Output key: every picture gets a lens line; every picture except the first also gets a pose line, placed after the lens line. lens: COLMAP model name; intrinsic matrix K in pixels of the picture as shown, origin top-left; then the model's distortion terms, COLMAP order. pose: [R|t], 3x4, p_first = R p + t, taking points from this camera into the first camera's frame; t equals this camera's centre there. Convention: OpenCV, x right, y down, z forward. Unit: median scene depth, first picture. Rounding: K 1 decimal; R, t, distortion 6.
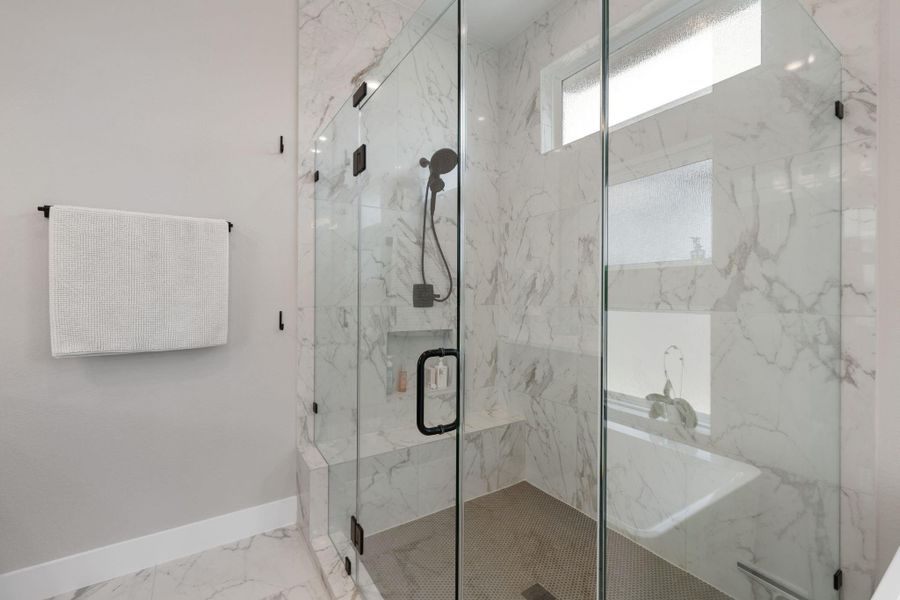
lens RADIAL K [[385.3, 0, 445.7], [0, 385.3, 295.6], [0, 0, 1]] dist [-0.000513, 0.000297]
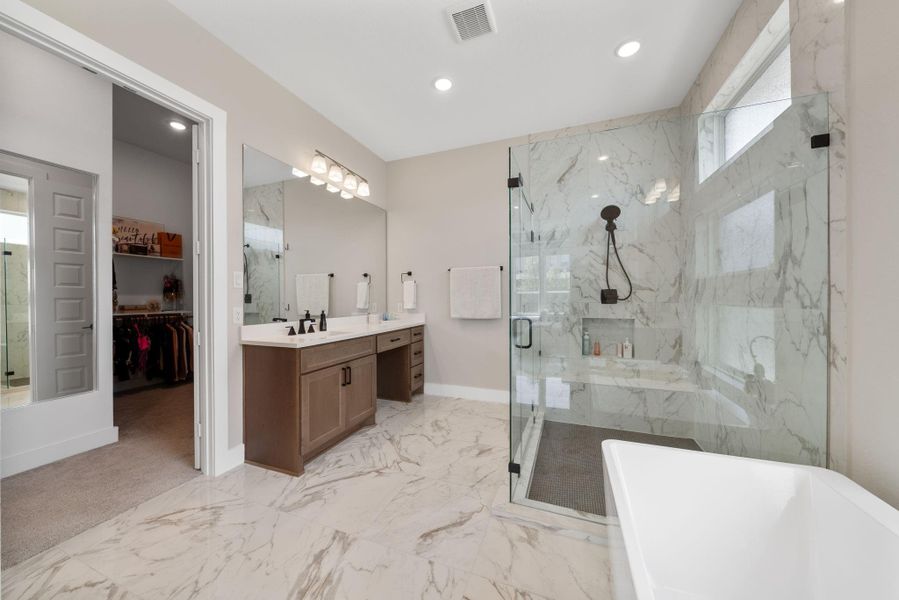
lens RADIAL K [[312.4, 0, 450.5], [0, 312.4, 298.3], [0, 0, 1]] dist [-0.001184, 0.000037]
pose [[0.585916, -0.005337, -0.810354, 0.752448], [0.009390, 0.999956, 0.000204, 0.001244], [0.810317, -0.007729, 0.585940, -0.347189]]
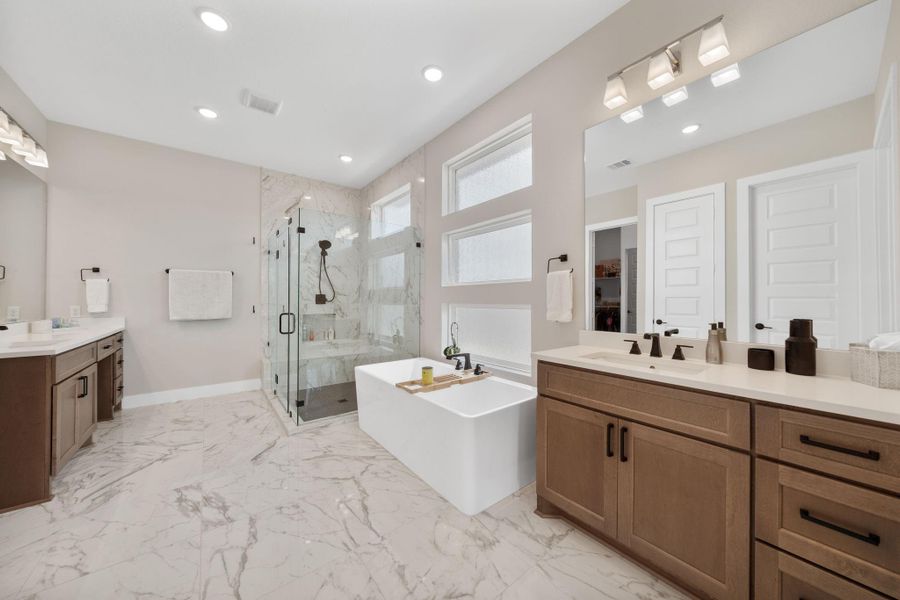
lens RADIAL K [[312.7, 0, 447.2], [0, 312.7, 297.2], [0, 0, 1]] dist [-0.001184, 0.000037]
pose [[0.997207, -0.002506, 0.074644, 0.711441], [0.002779, 0.999990, -0.003559, -0.003764], [-0.074634, 0.003756, 0.997204, -1.189287]]
